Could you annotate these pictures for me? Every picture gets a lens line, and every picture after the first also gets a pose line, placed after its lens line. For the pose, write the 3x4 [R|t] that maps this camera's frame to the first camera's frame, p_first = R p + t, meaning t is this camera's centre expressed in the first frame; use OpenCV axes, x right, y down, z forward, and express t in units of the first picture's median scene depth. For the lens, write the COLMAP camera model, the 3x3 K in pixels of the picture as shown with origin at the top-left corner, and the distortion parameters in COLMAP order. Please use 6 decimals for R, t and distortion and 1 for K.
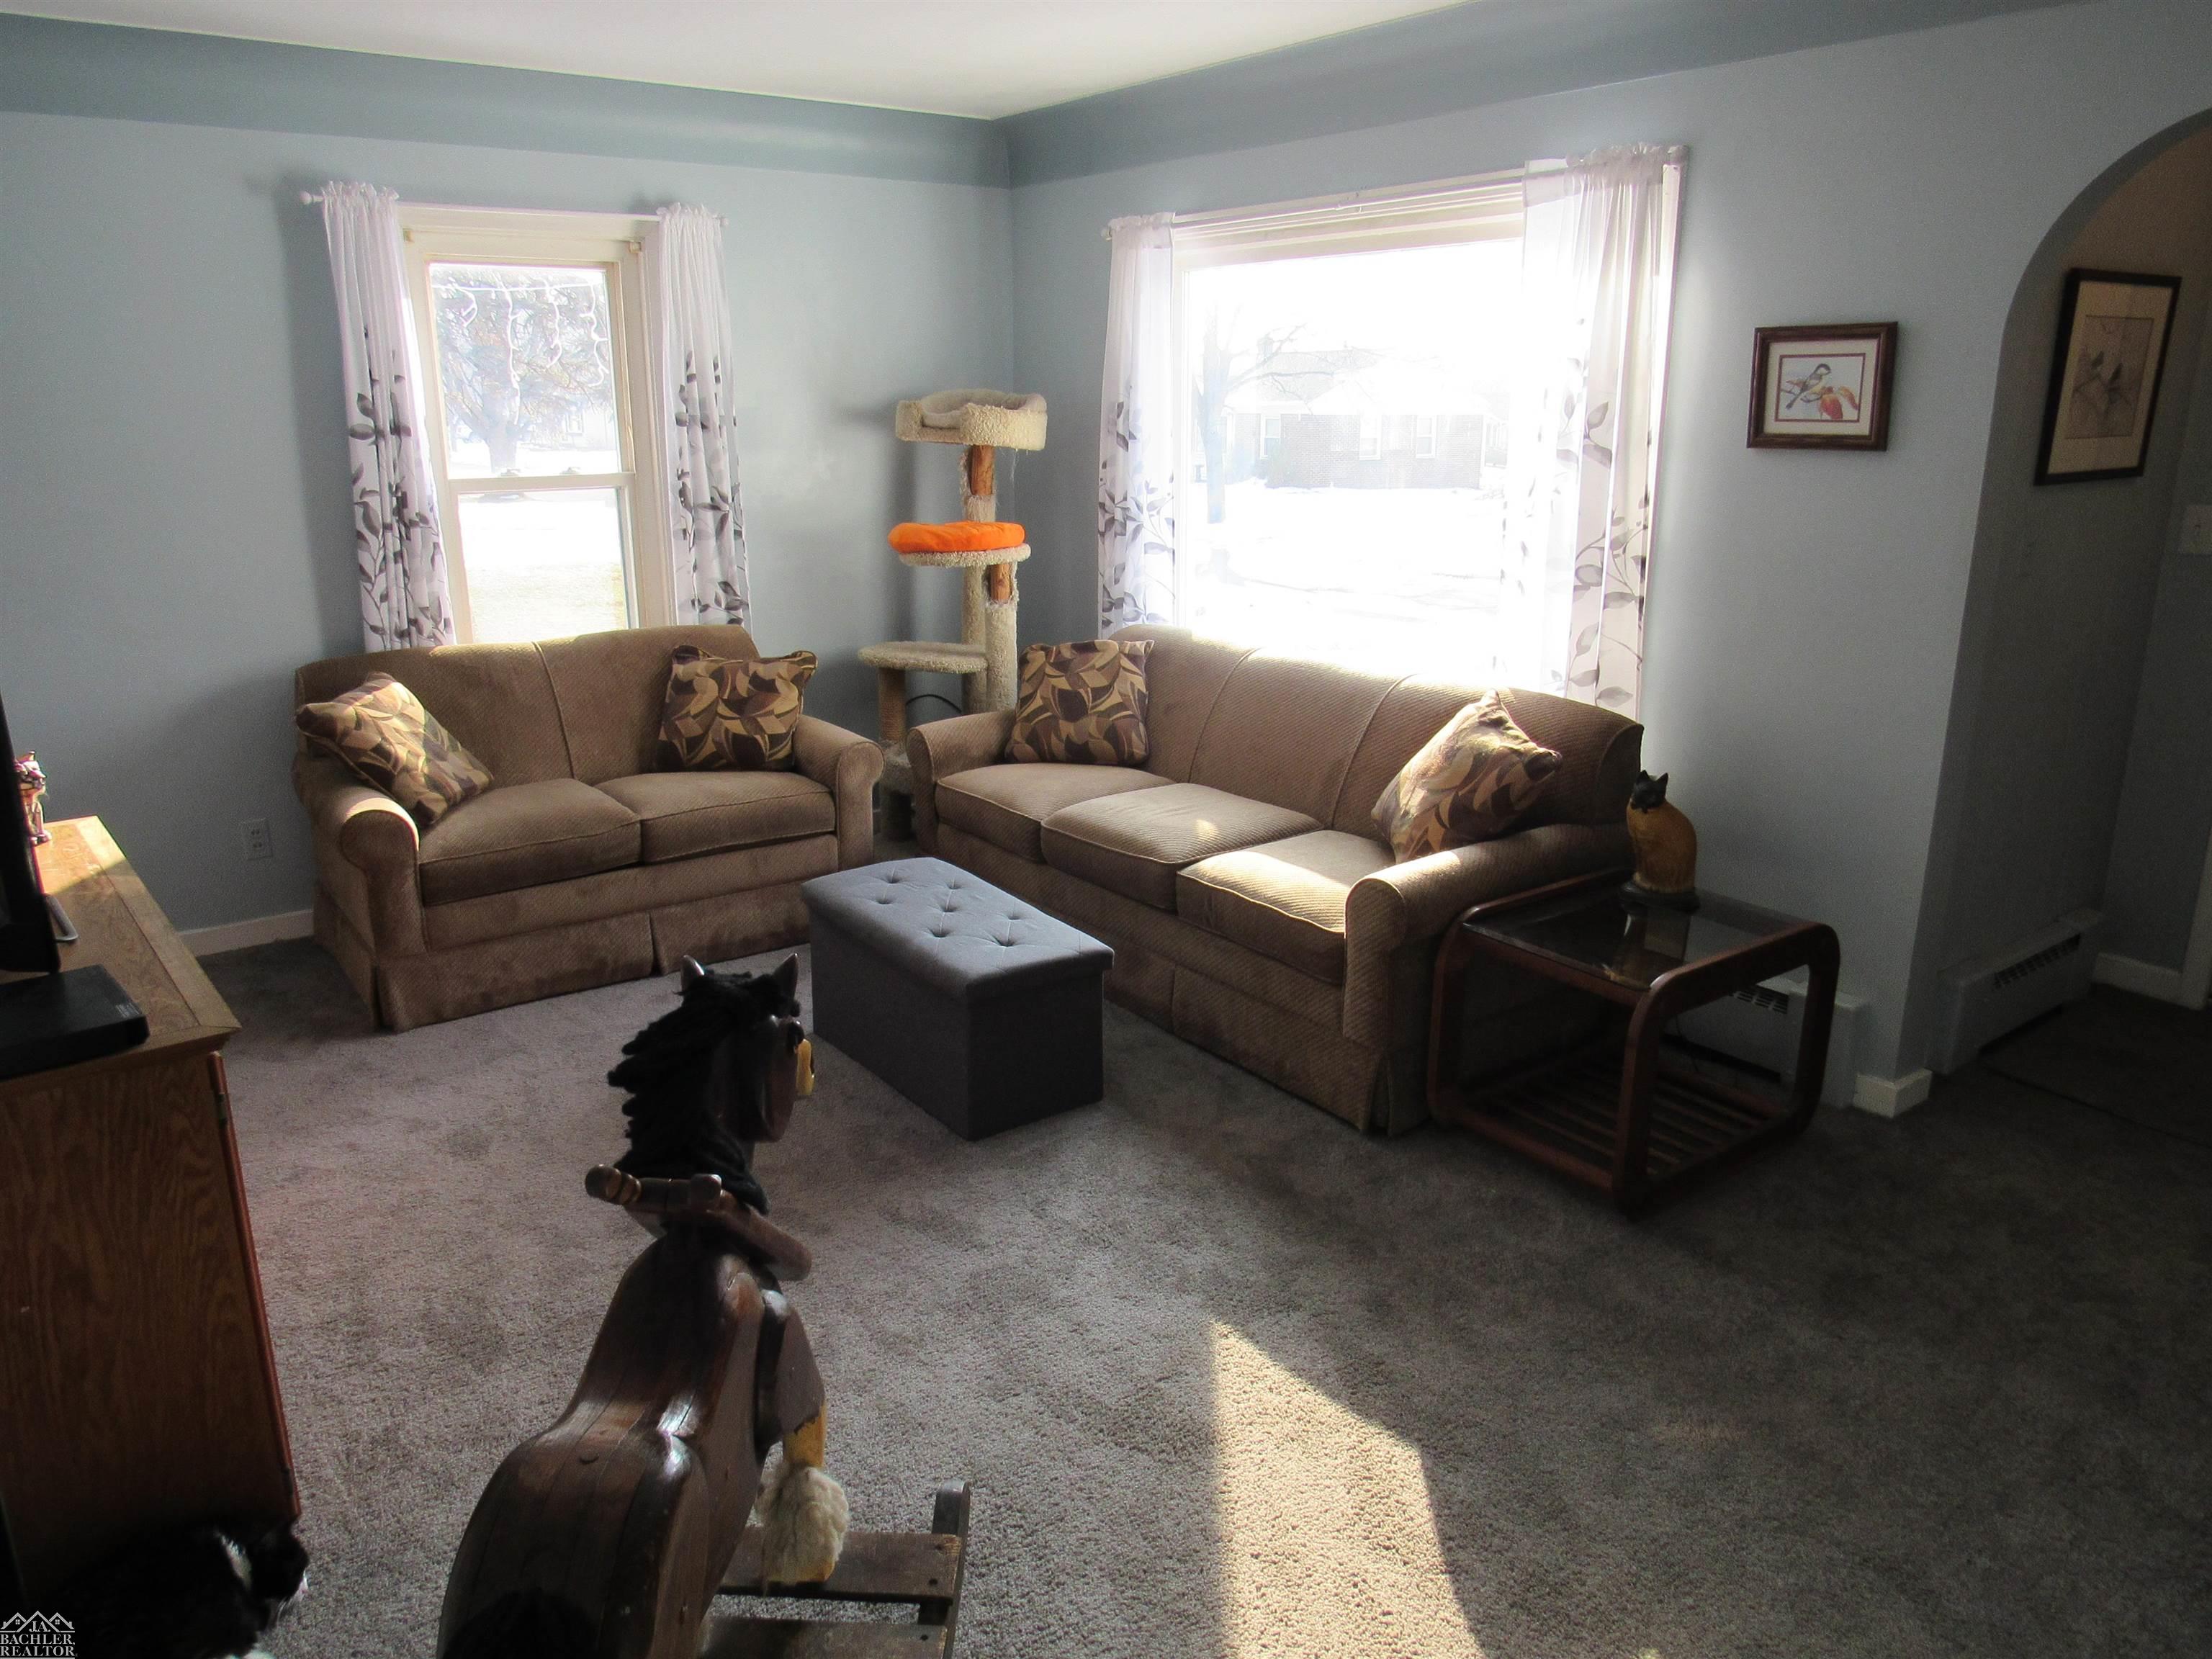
lens RADIAL K [[1585.4, 0, 1085.7], [0, 1585.4, 837.5], [0, 0, 1]] dist [-0.035989, 0.020184]
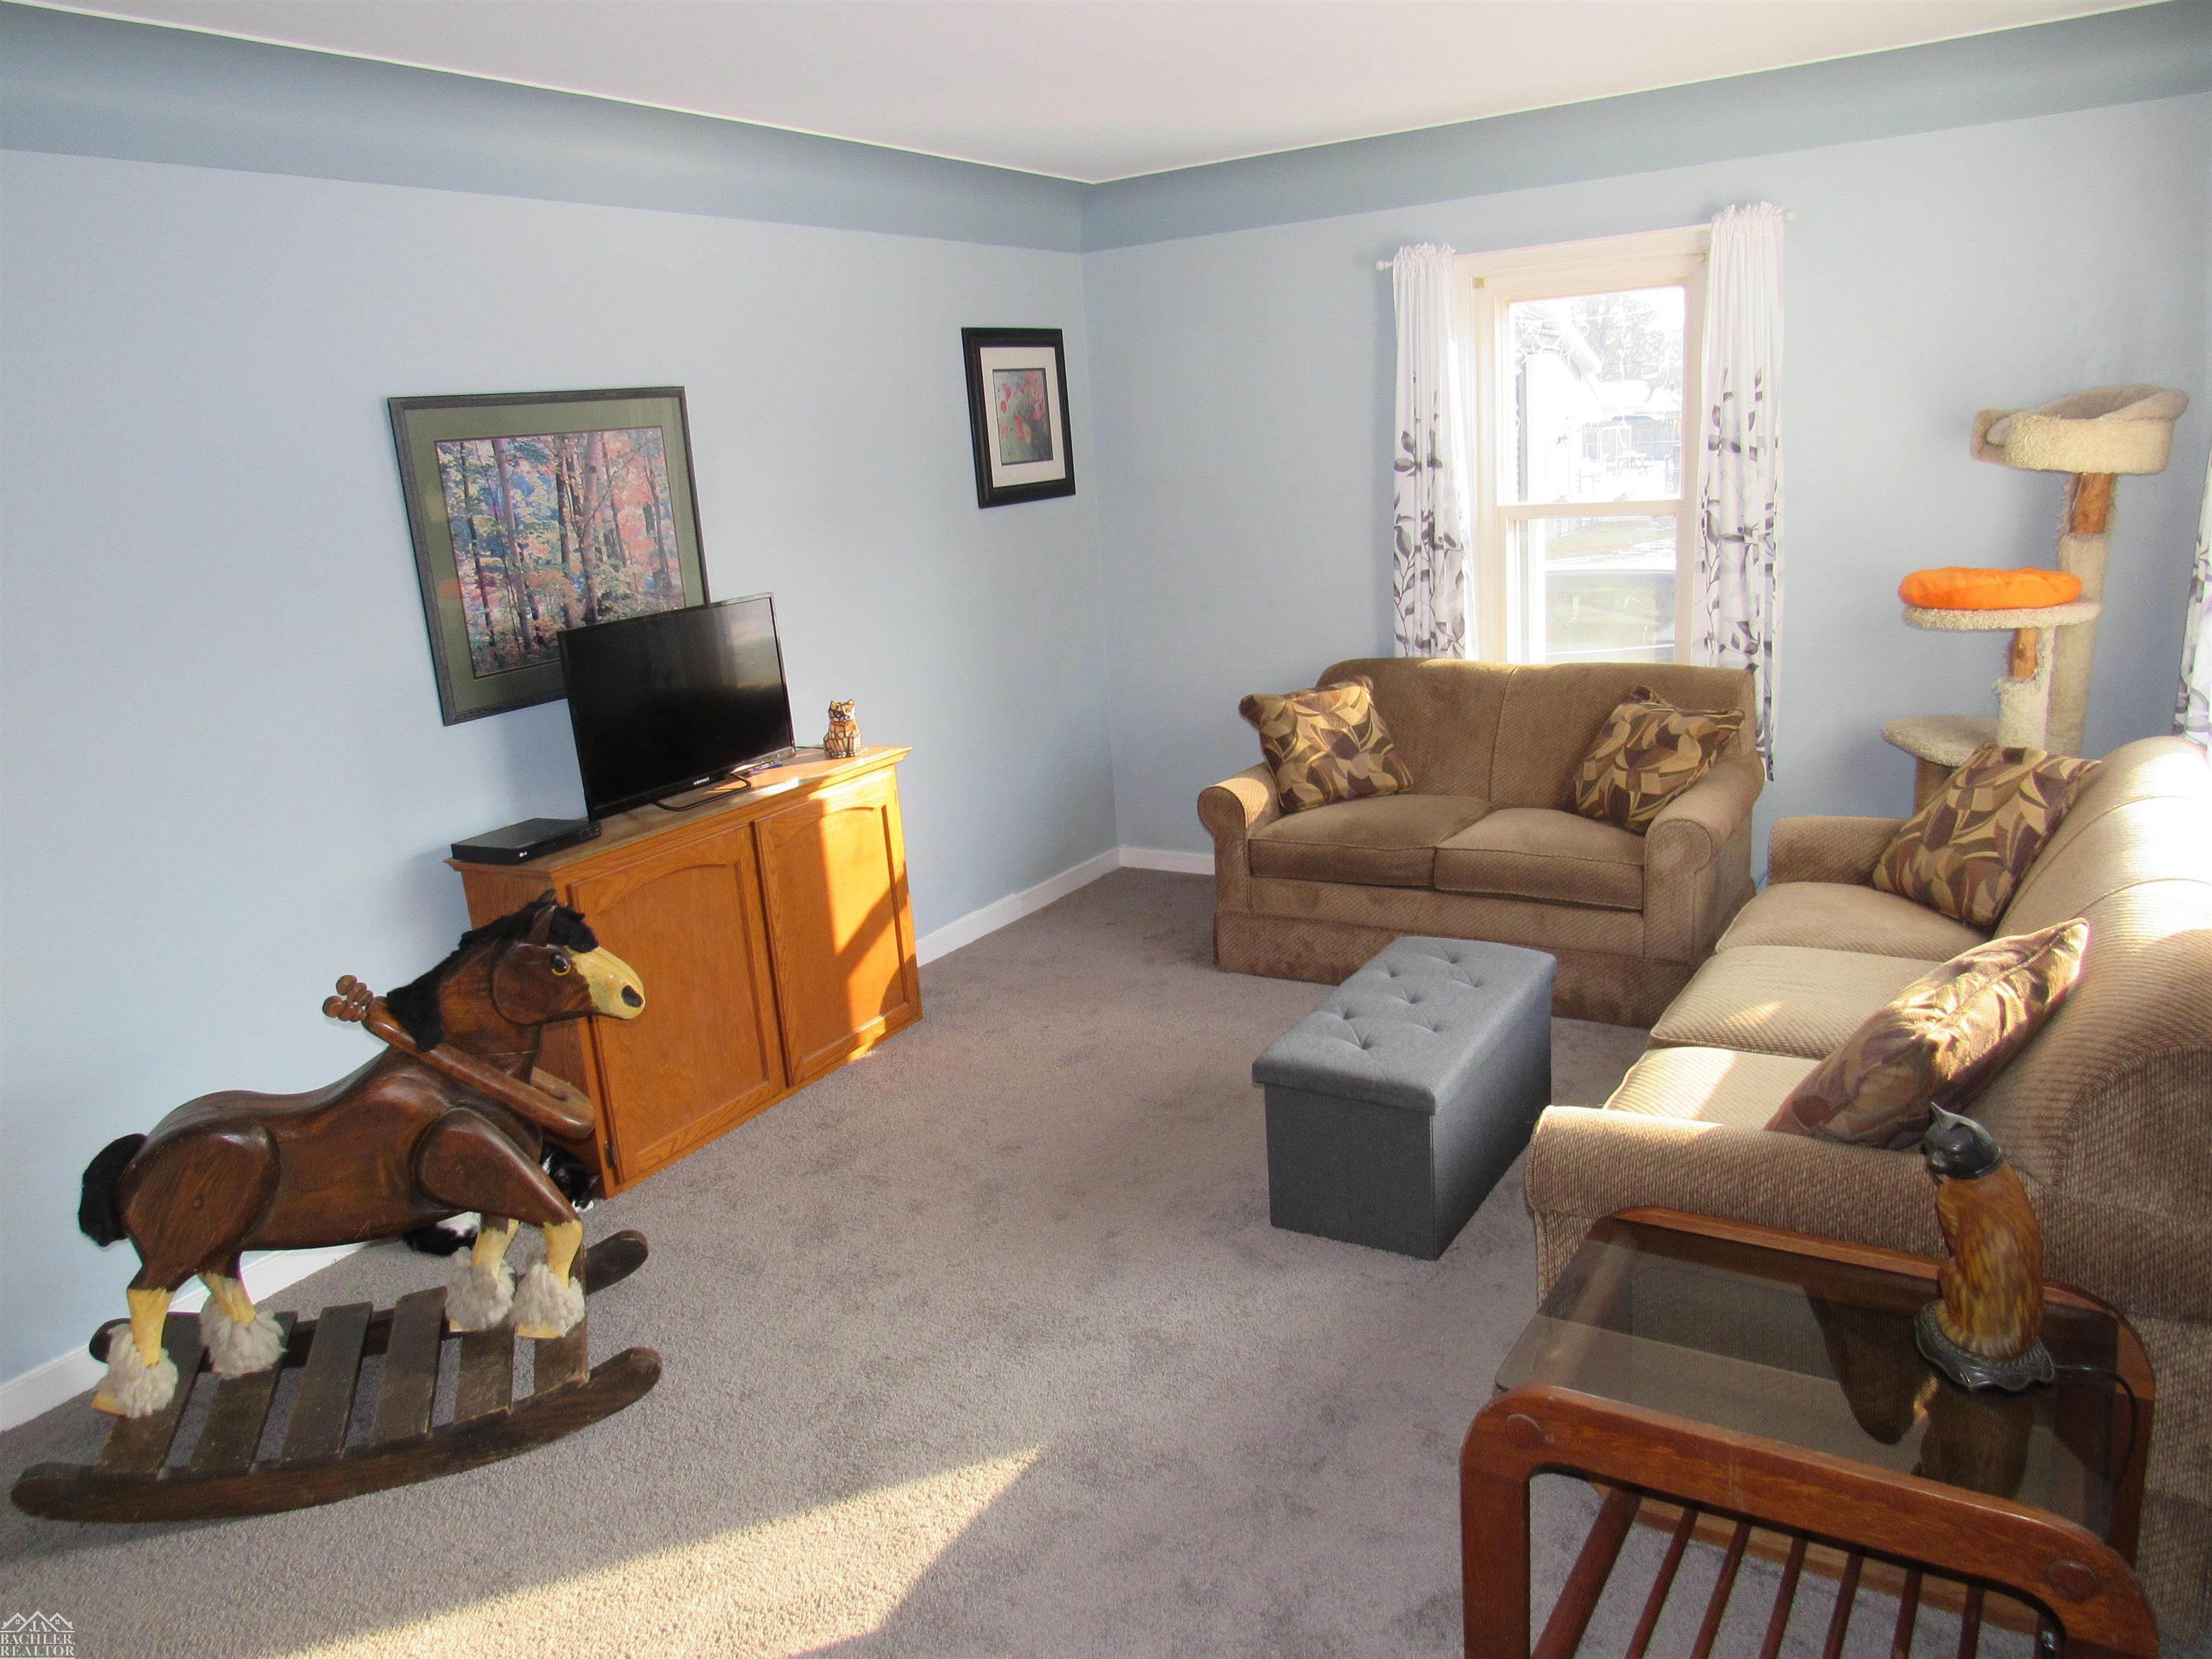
lens RADIAL K [[1585.4, 0, 1112.0], [0, 1585.4, 836.0], [0, 0, 1]] dist [-0.035989, 0.020184]
pose [[0.367120, 0.203432, -0.907656, 0.578856], [-0.186135, 0.972122, 0.142594, -0.127180], [0.911360, 0.116598, 0.394751, 0.408088]]
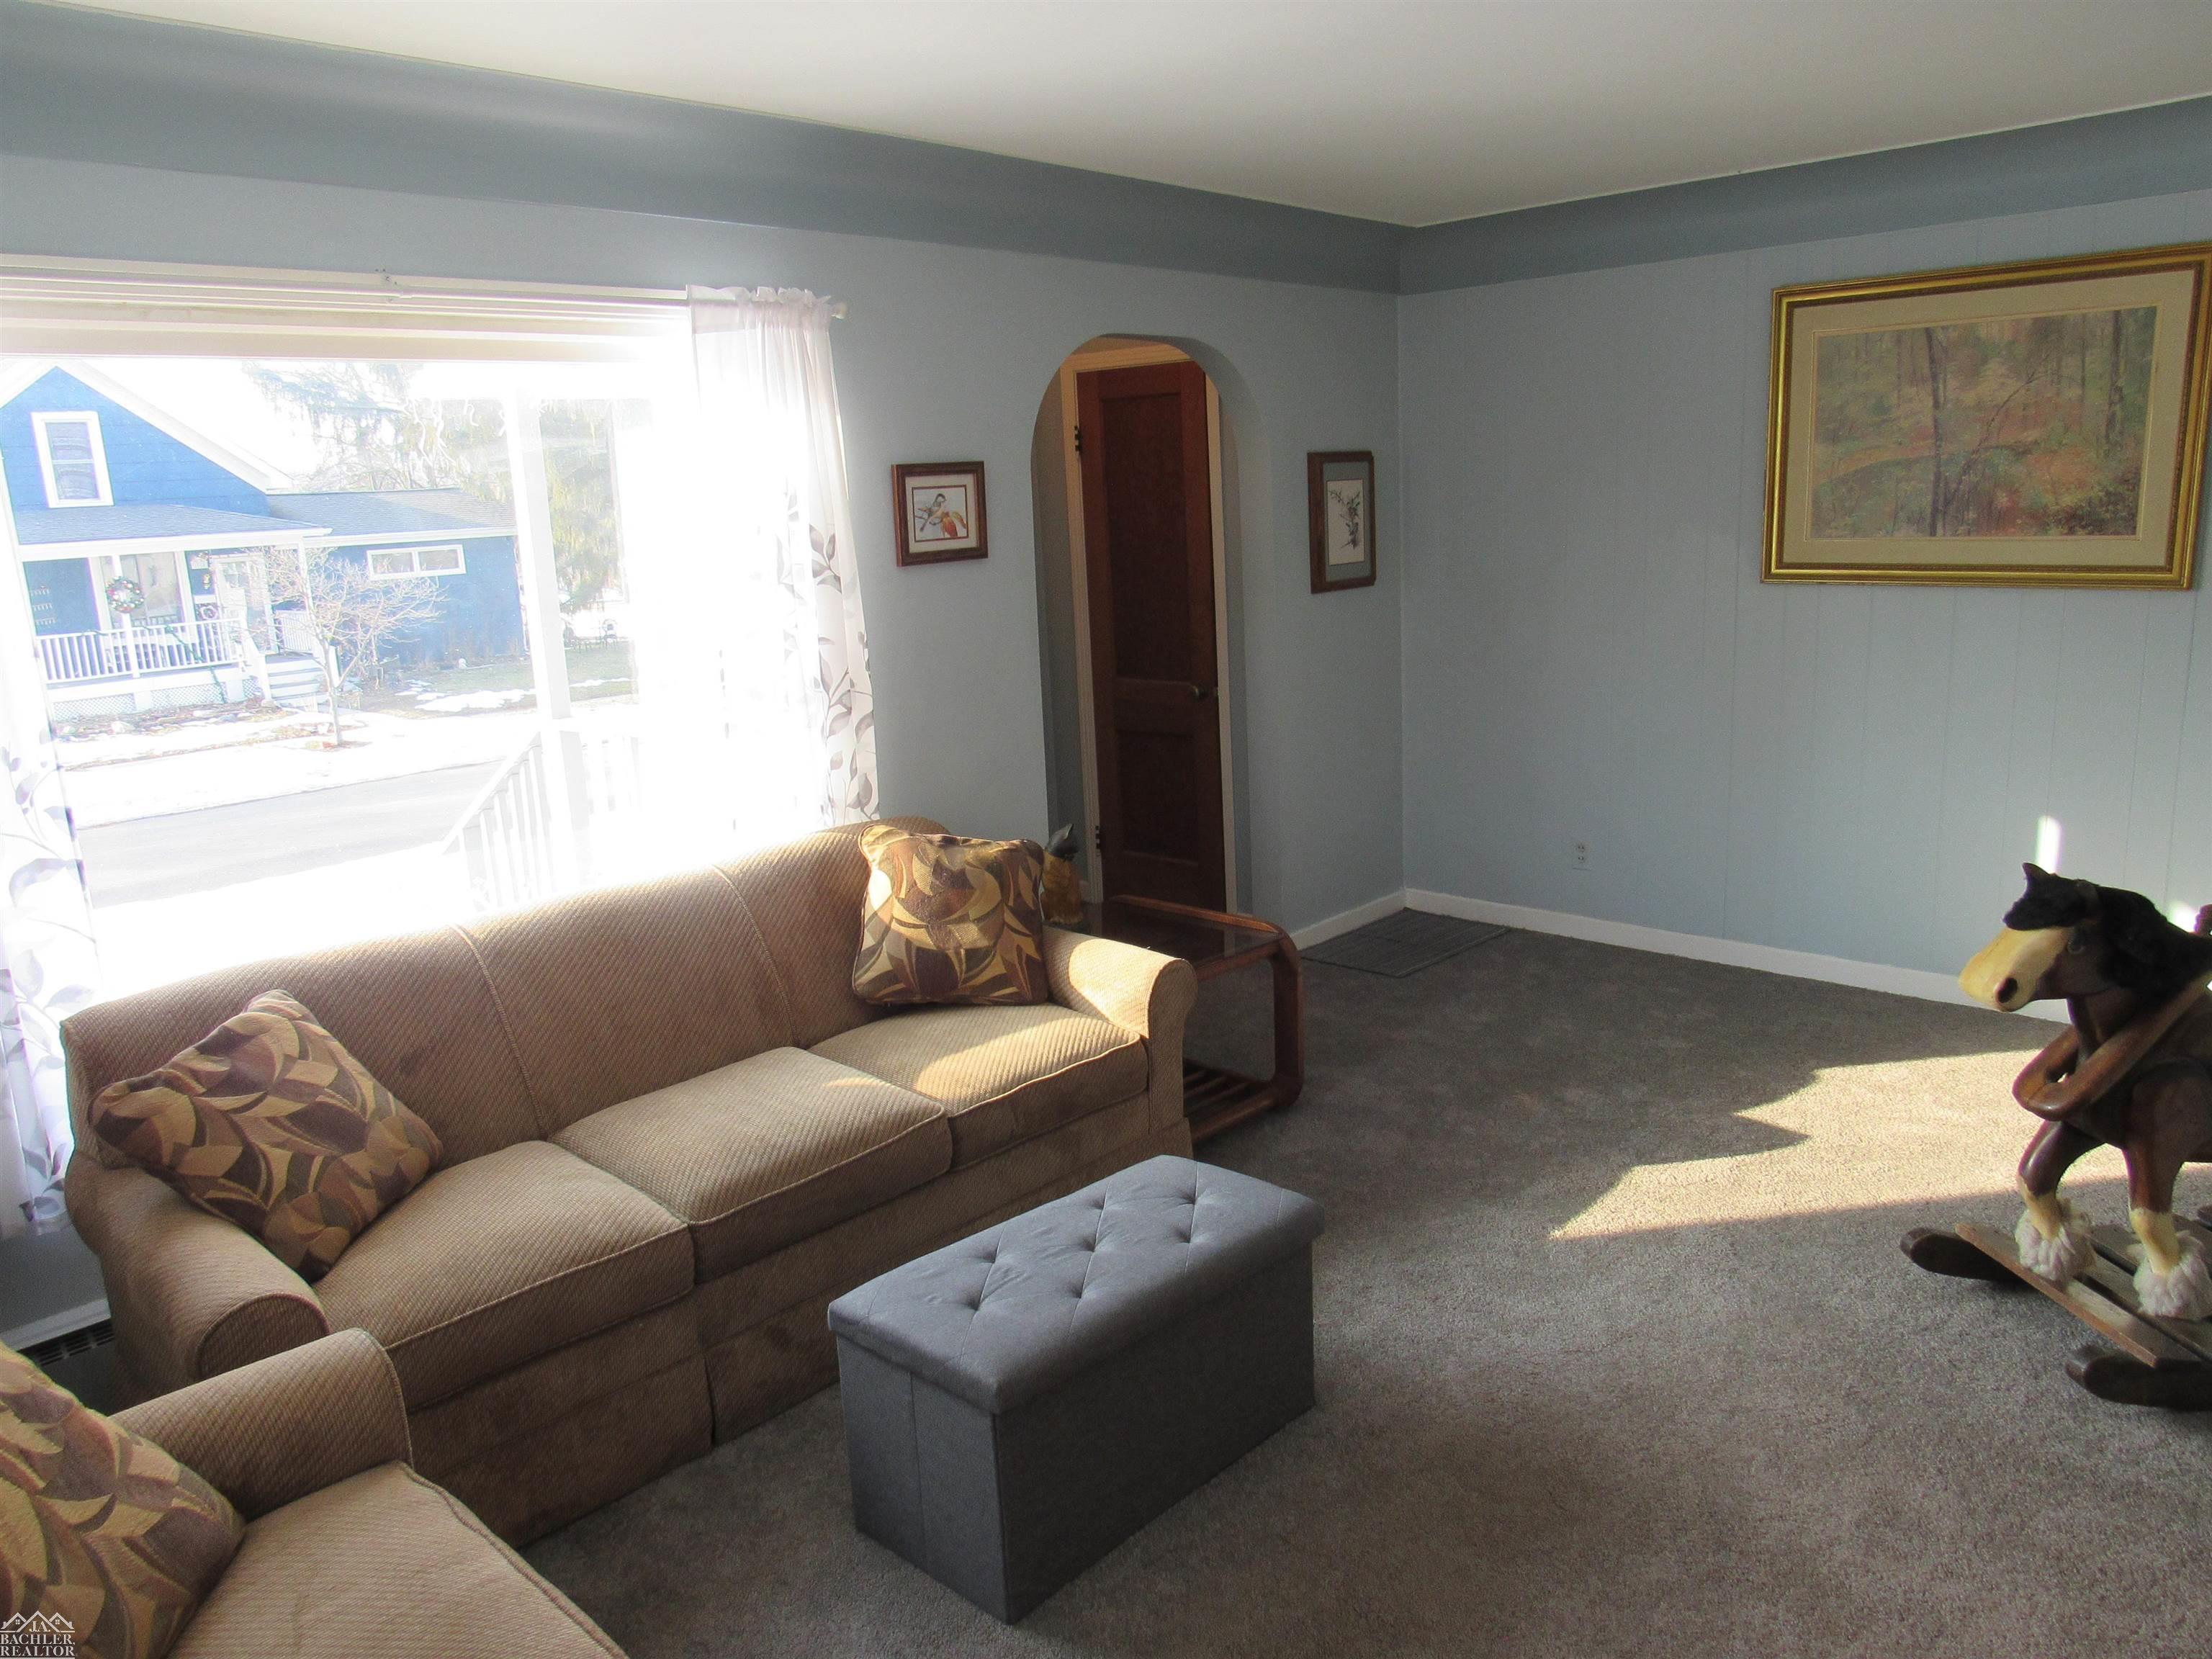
lens RADIAL K [[1585.4, 0, 1098.8], [0, 1585.4, 820.2], [0, 0, 1]] dist [-0.035989, 0.020184]
pose [[-0.172340, -0.187207, 0.967085, -0.631165], [0.316896, 0.919045, 0.234380, -0.252753], [-0.932671, 0.346858, -0.099063, 0.871327]]
